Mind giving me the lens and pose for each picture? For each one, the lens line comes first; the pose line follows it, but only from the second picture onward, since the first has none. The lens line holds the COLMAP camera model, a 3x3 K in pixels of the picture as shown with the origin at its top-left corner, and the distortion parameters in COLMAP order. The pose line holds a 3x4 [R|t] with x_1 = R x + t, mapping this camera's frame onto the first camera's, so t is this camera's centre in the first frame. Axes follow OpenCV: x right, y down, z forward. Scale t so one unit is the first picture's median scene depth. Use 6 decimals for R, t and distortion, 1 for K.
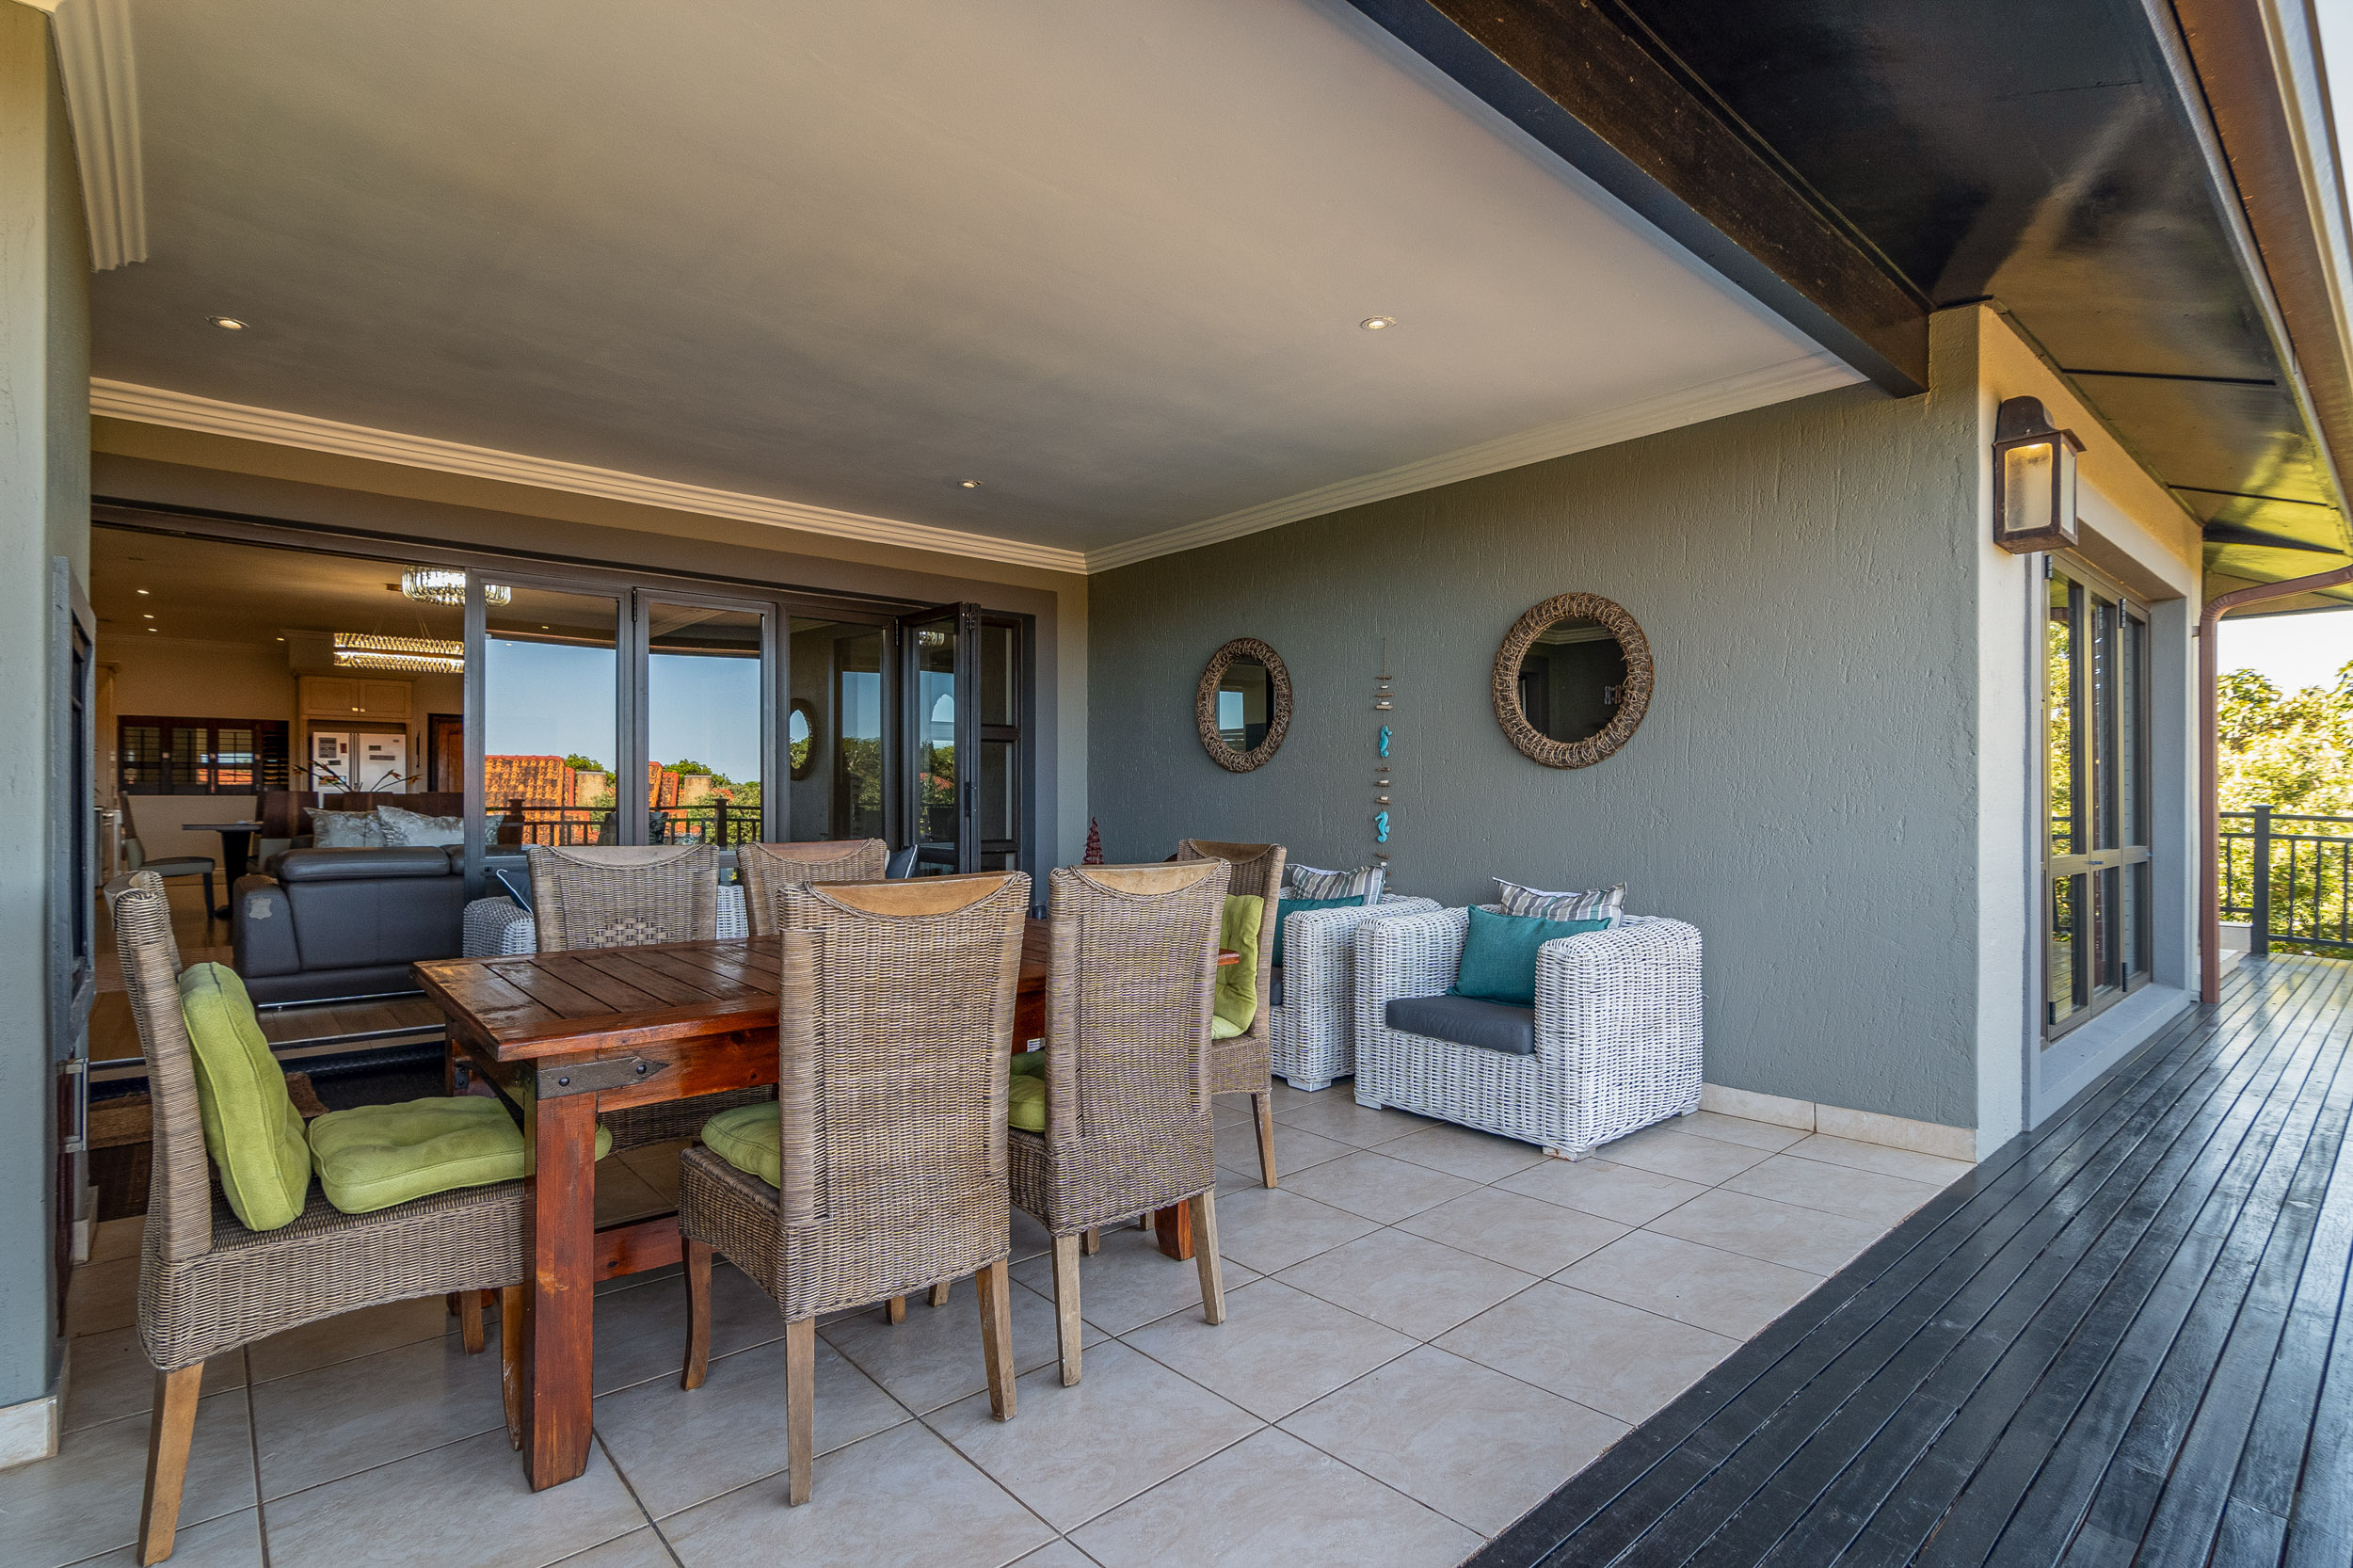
lens RADIAL K [[1062.4, 0, 1176.5], [0, 1062.4, 784.0], [0, 0, 1]] dist [-0.000678, -0.000123]
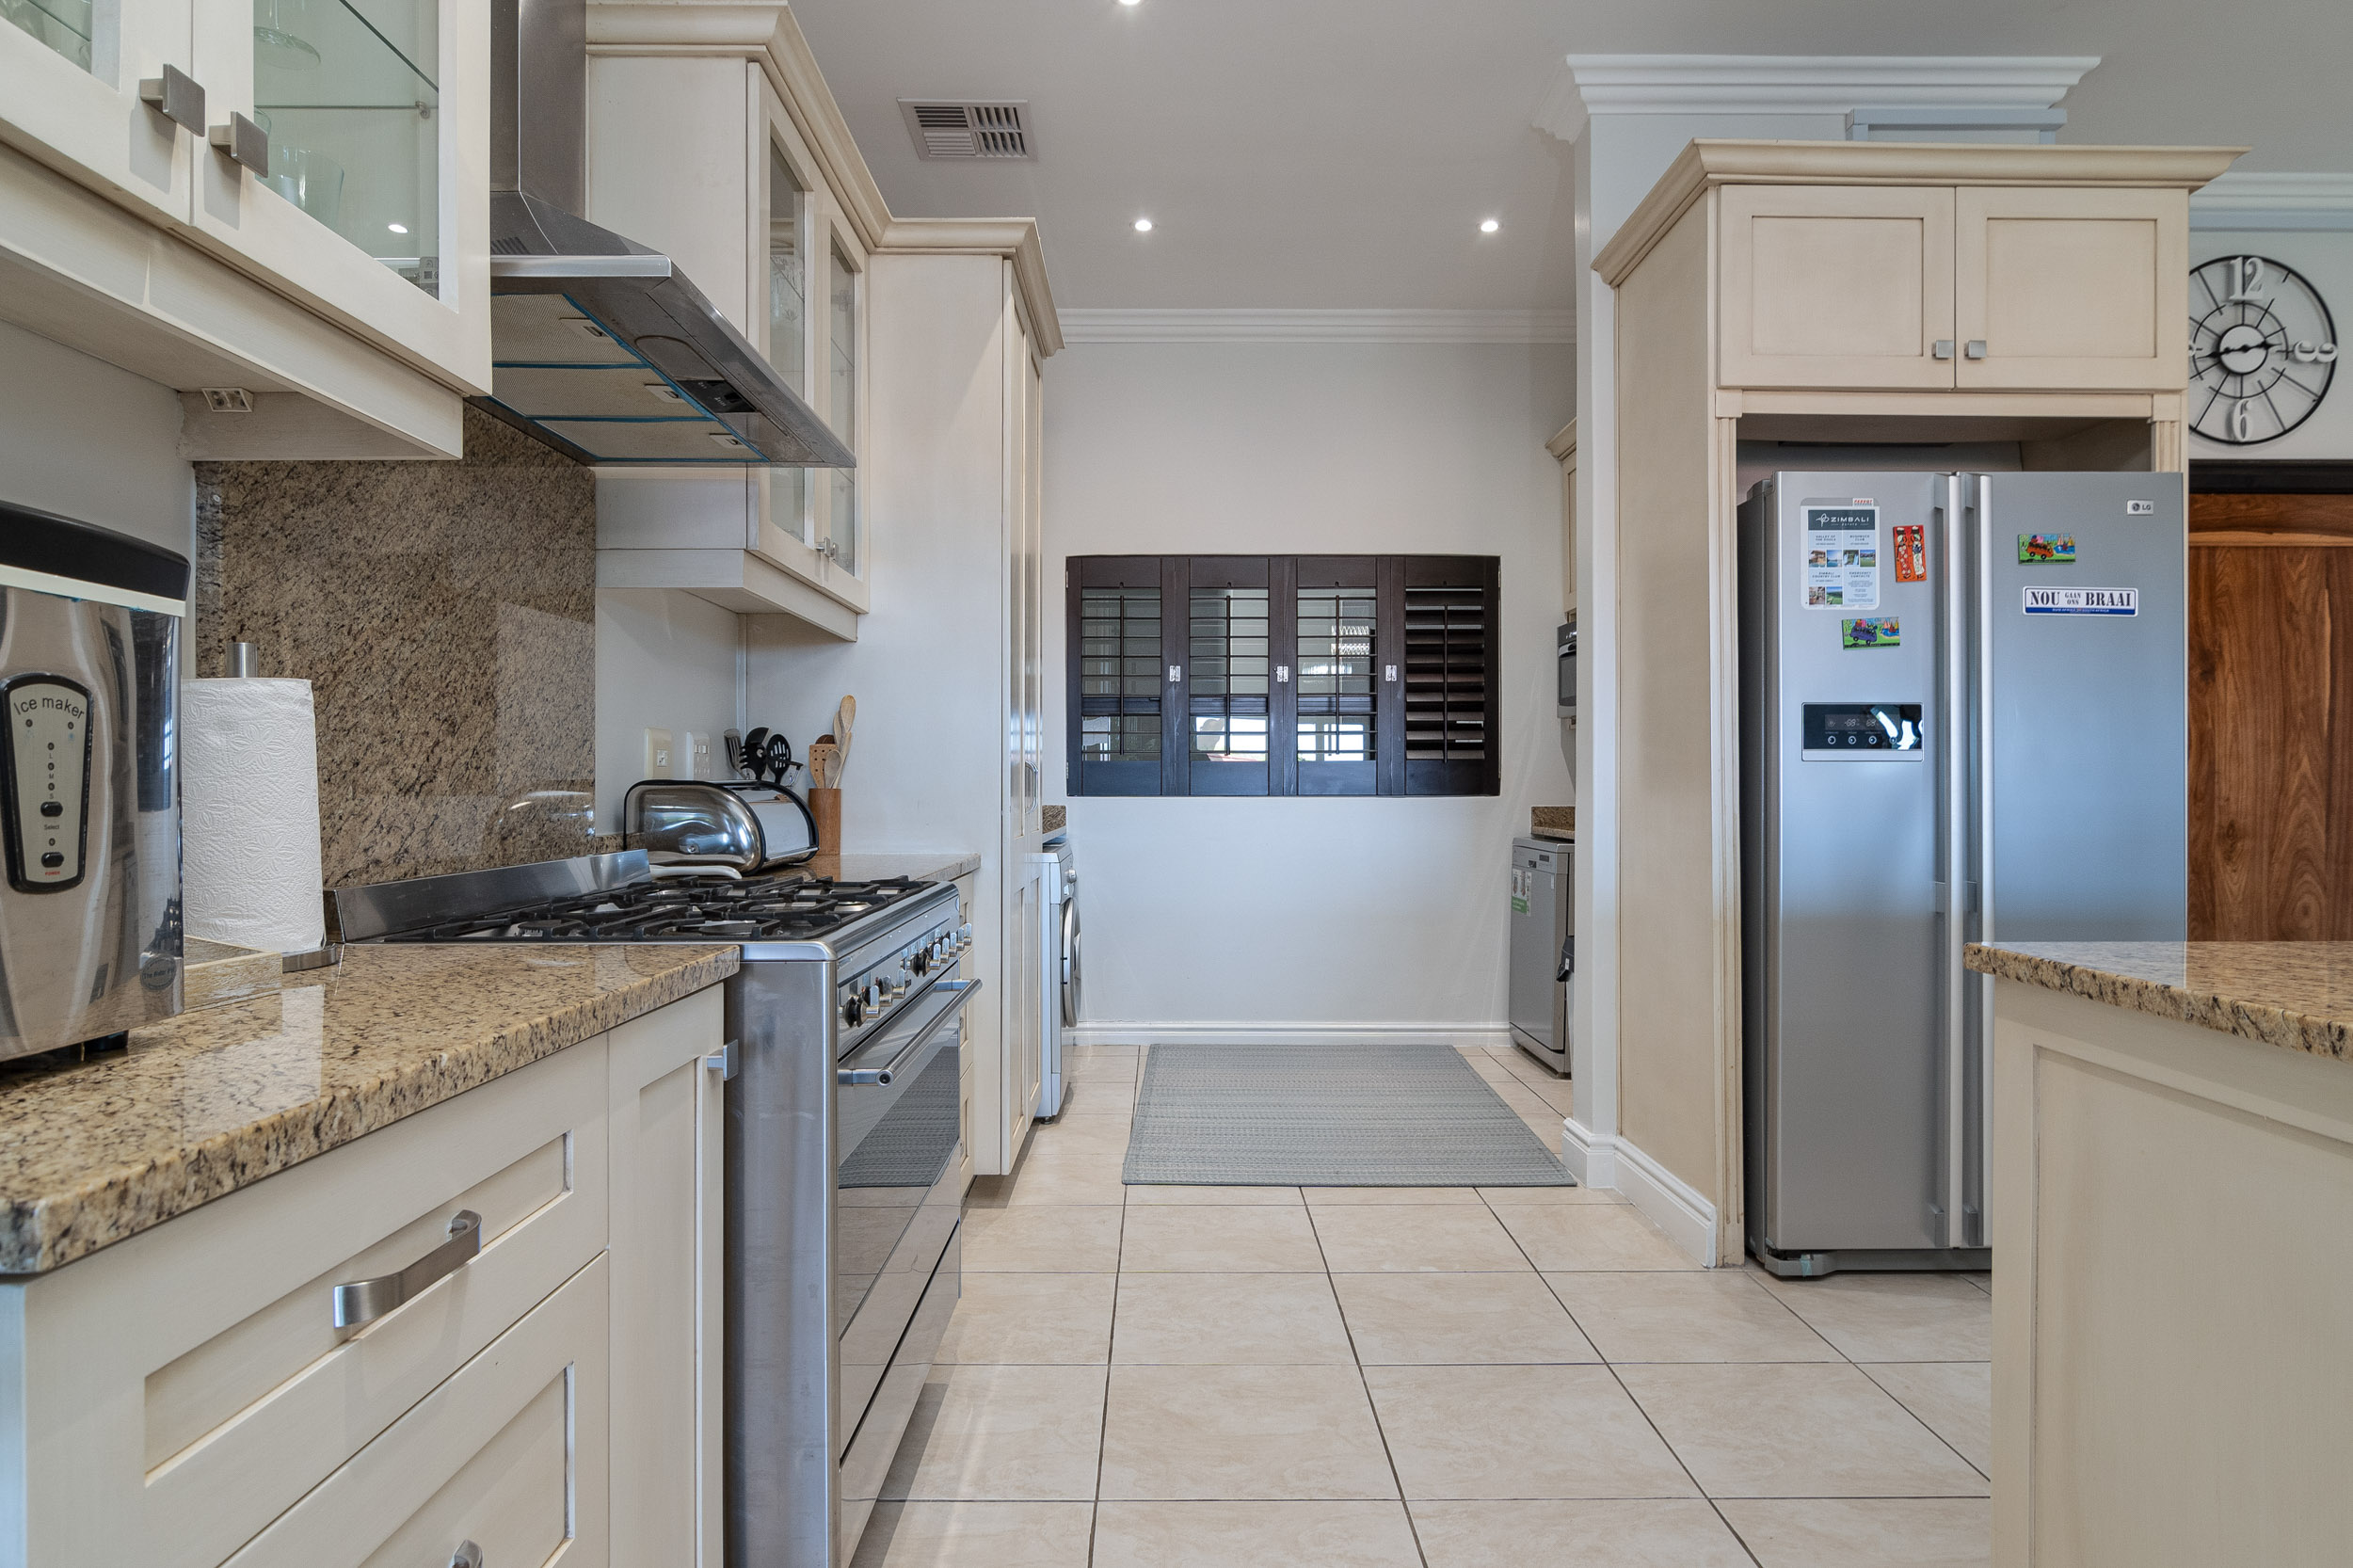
lens RADIAL K [[1331.2, 0, 1182.5], [0, 1331.2, 783.3], [0, 0, 1]] dist [-0.003912, 0.000562]
pose [[0.776430, 0.007962, -0.630153, -0.695443], [-0.002955, 0.999955, 0.008993, 0.003061], [0.630197, -0.005120, 0.776419, 0.686457]]
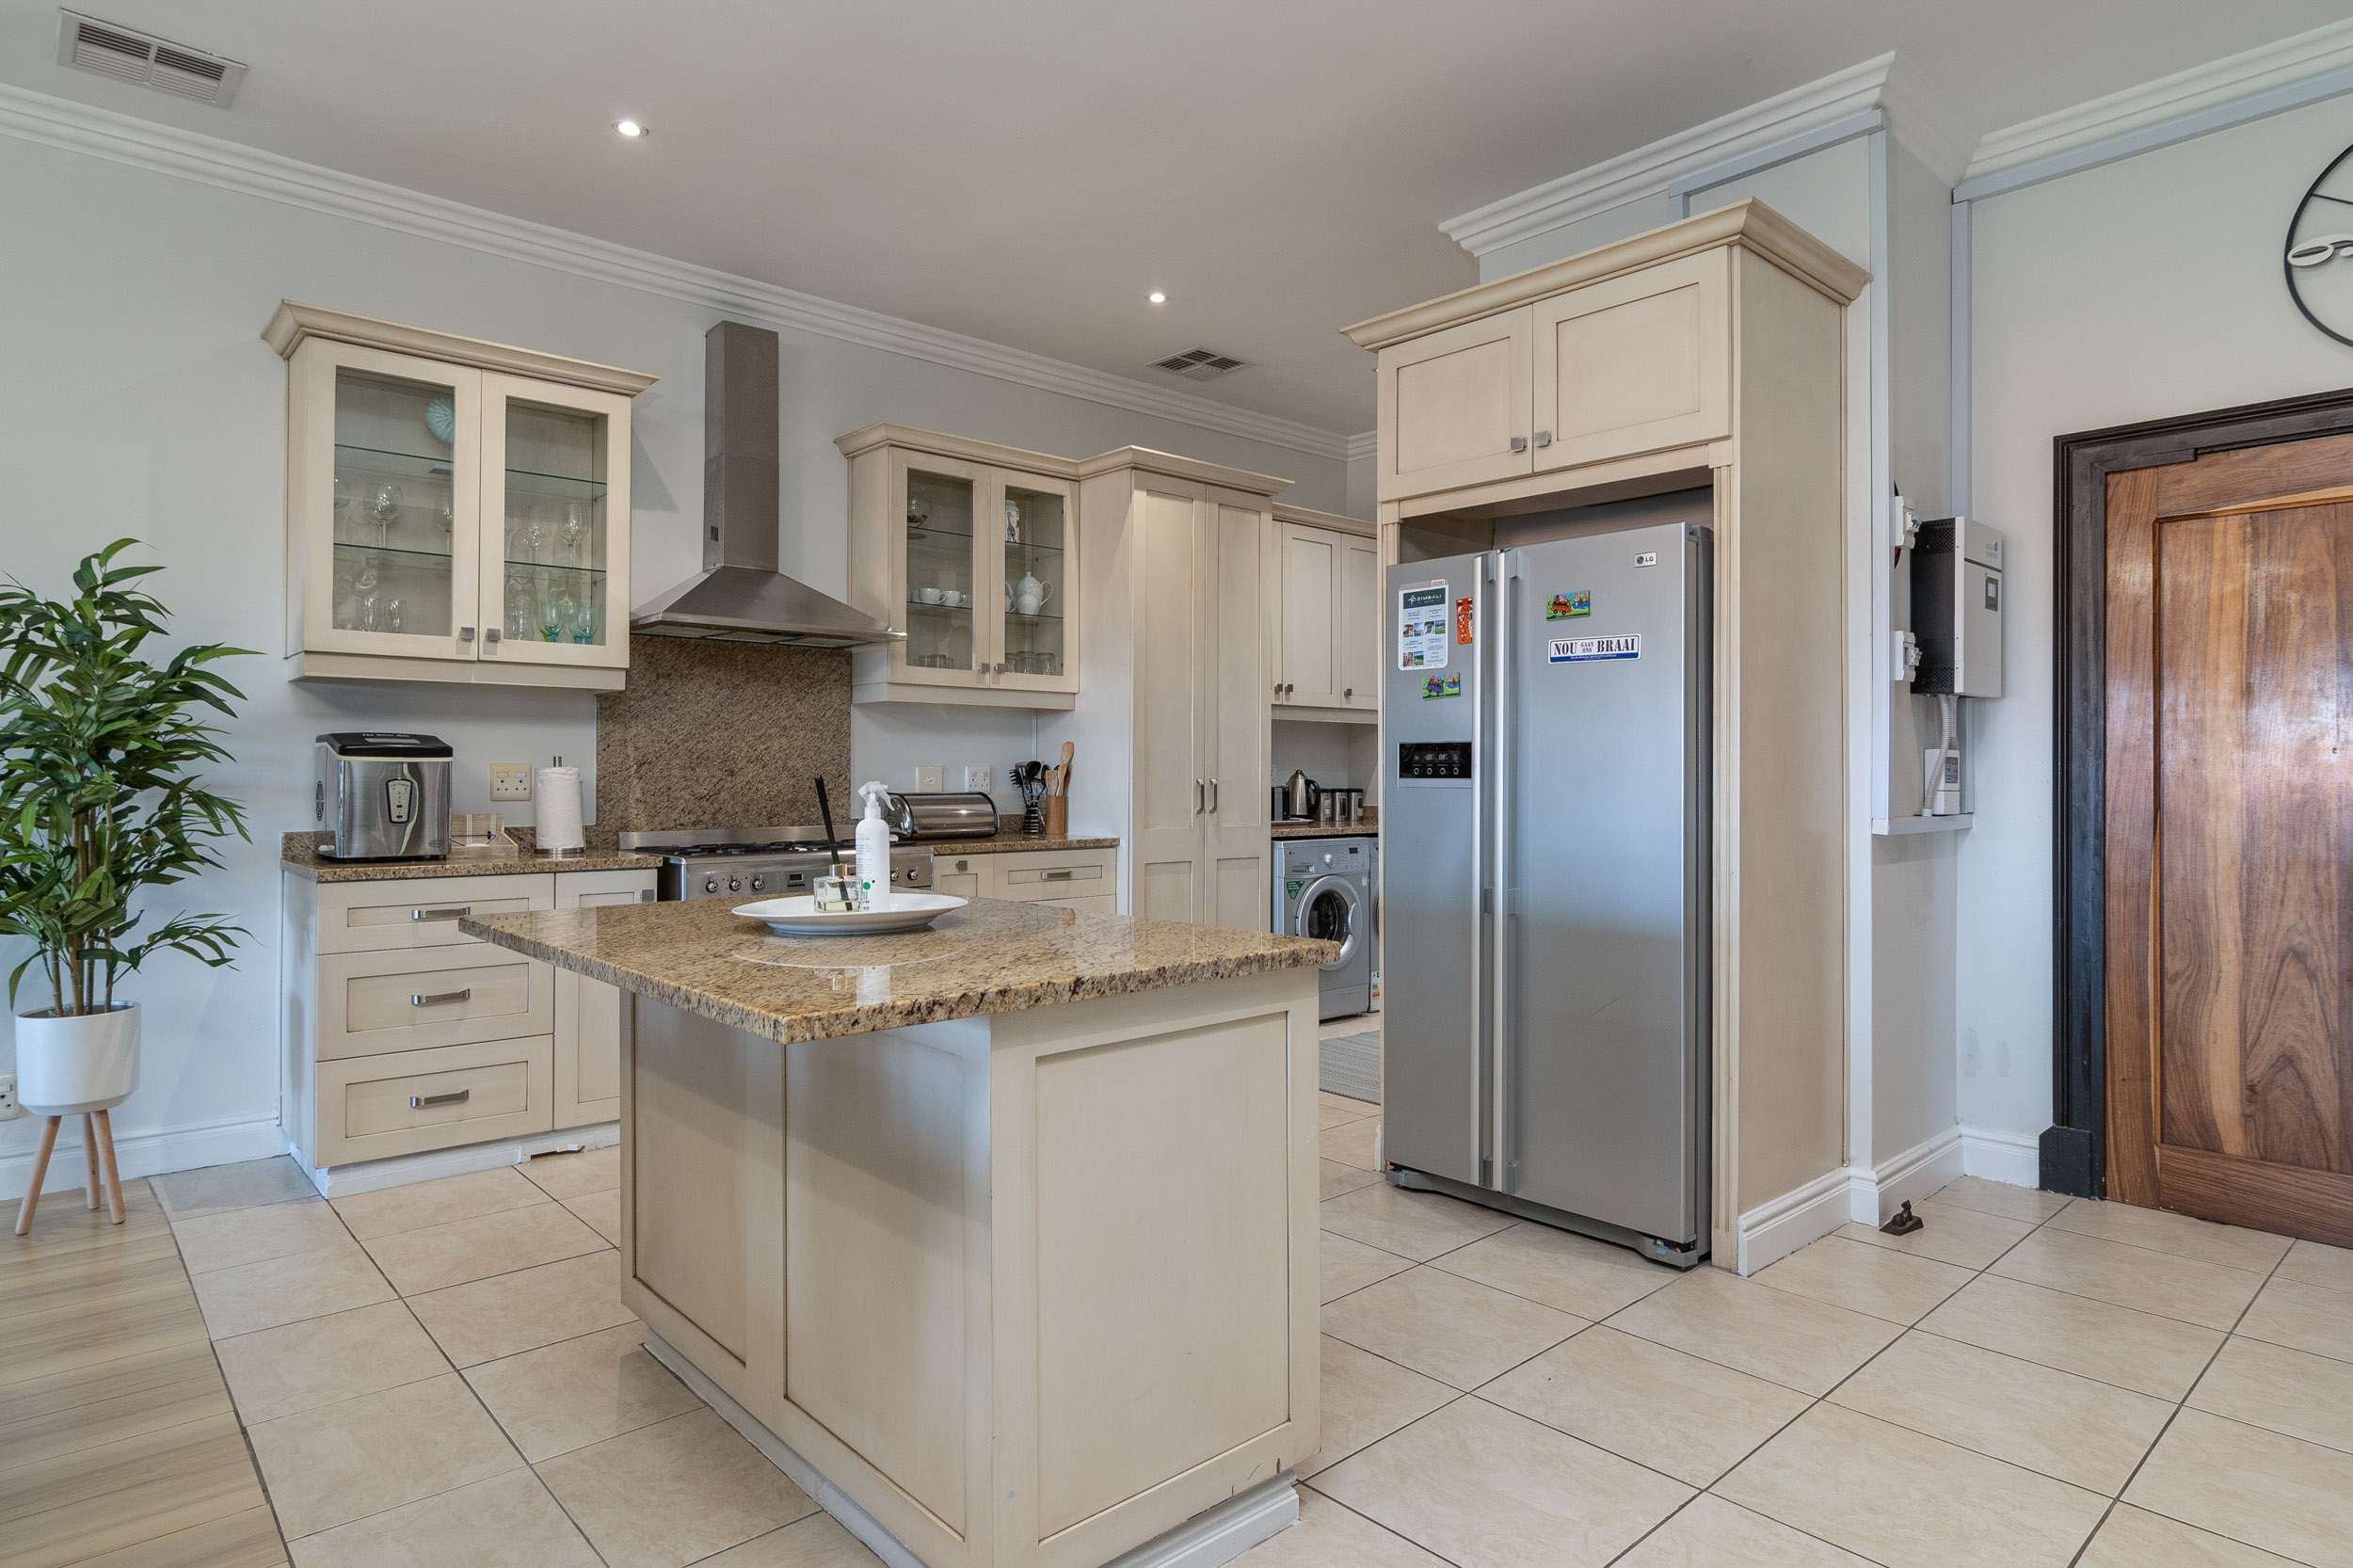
lens RADIAL K [[1310.1, 0, 1182.7], [0, 1310.1, 759.3], [0, 0, 1]] dist [-0.004286, 0.002492]
pose [[0.041374, -0.002734, -0.999140, -0.482168], [0.002542, 0.999993, -0.002631, -0.004067], [0.999140, -0.002430, 0.041381, 0.858290]]
